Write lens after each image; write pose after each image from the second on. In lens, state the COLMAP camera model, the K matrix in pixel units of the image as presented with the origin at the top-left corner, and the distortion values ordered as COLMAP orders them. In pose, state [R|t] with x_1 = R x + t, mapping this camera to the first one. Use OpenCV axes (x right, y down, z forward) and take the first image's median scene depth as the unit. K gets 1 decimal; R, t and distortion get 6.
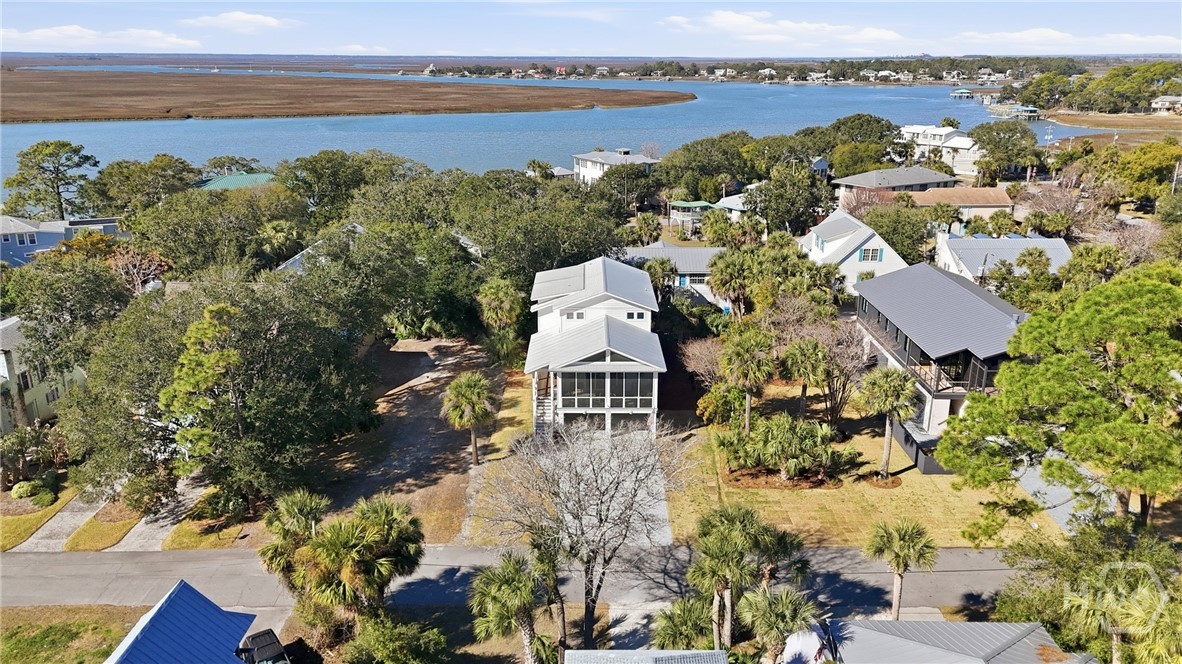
lens RADIAL K [[867.8, 0, 591.0], [0, 867.8, 332.0], [0, 0, 1]] dist [0.083183, -0.075835]
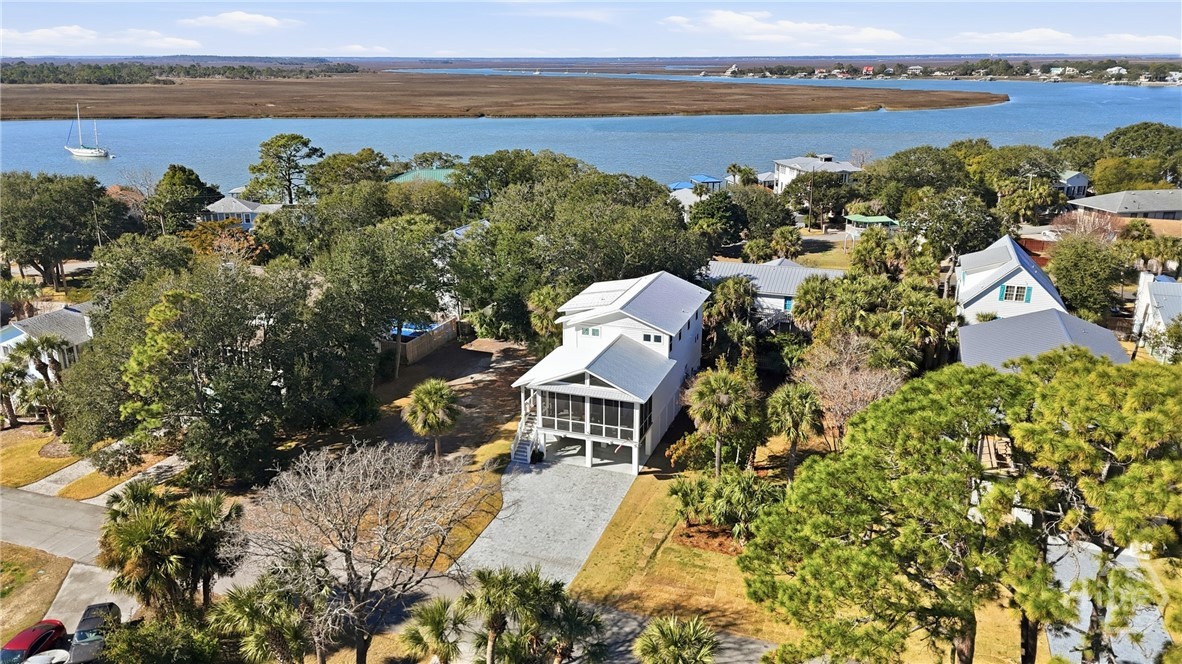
lens RADIAL K [[867.8, 0, 591.0], [0, 867.8, 332.0], [0, 0, 1]] dist [0.083183, -0.075835]
pose [[0.941959, 0.098516, -0.320948, 0.207541], [-0.098757, 0.994990, 0.015571, -0.024347], [0.320874, 0.017029, 0.946969, 0.078554]]
